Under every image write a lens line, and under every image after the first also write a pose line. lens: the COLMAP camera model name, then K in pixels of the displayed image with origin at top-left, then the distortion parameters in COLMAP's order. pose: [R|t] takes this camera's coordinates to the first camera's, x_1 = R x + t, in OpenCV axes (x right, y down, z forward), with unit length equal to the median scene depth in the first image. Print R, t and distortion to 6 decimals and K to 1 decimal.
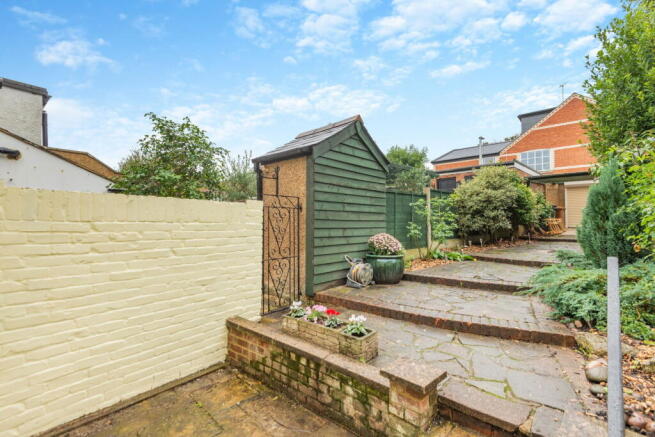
lens RADIAL K [[308.0, 0, 331.8], [0, 308.0, 221.1], [0, 0, 1]] dist [0.010326, -0.001145]
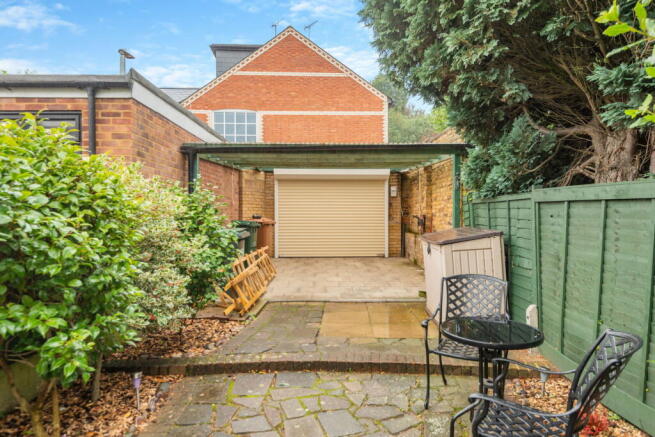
lens RADIAL K [[431.0, 0, 311.0], [0, 431.0, 238.1], [0, 0, 1]] dist [0.002840, 0.000279]
pose [[0.750679, -0.025203, 0.660187, 1.195575], [-0.011607, 0.998615, 0.051320, -0.179436], [-0.660565, -0.046188, 0.749346, 1.556105]]
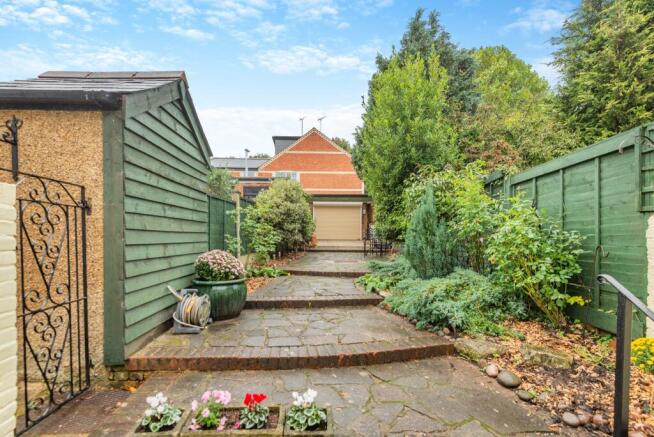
lens RADIAL K [[317.2, 0, 327.0], [0, 317.2, 244.2], [0, 0, 1]] dist [0.014786, -0.002989]
pose [[0.728081, -0.010218, 0.685415, -0.156101], [-0.014547, 0.999433, 0.030352, -0.000875], [-0.685337, -0.032069, 0.727520, 0.269007]]
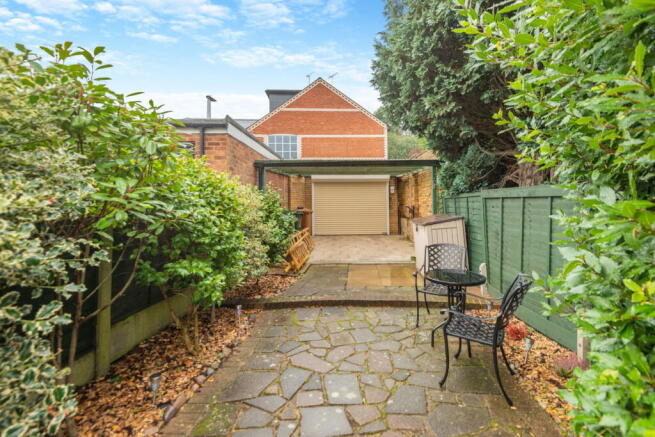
lens RADIAL K [[308.0, 0, 336.5], [0, 308.0, 206.0], [0, 0, 1]] dist [0.010326, -0.001145]
pose [[0.742779, 0.004803, 0.669520, 1.086507], [-0.005697, 0.999983, -0.000853, -0.184364], [-0.669513, -0.003180, 0.742794, 1.482494]]
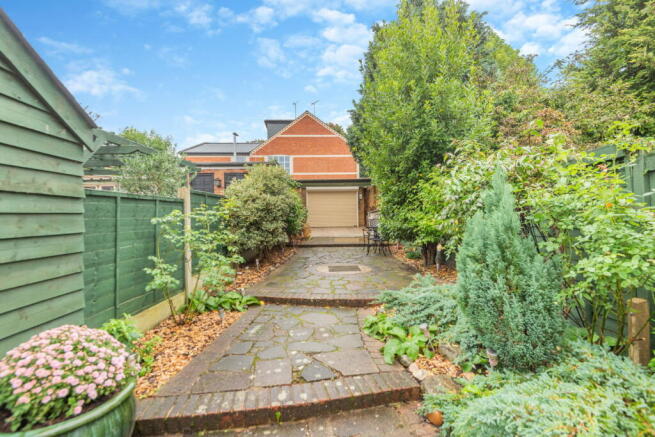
lens RADIAL K [[308.0, 0, 325.4], [0, 308.0, 213.3], [0, 0, 1]] dist [0.010326, -0.001145]
pose [[0.722906, 0.002814, 0.690941, 0.138506], [0.004390, 0.999953, -0.008666, -0.077524], [-0.690932, 0.009298, 0.722860, 0.557402]]
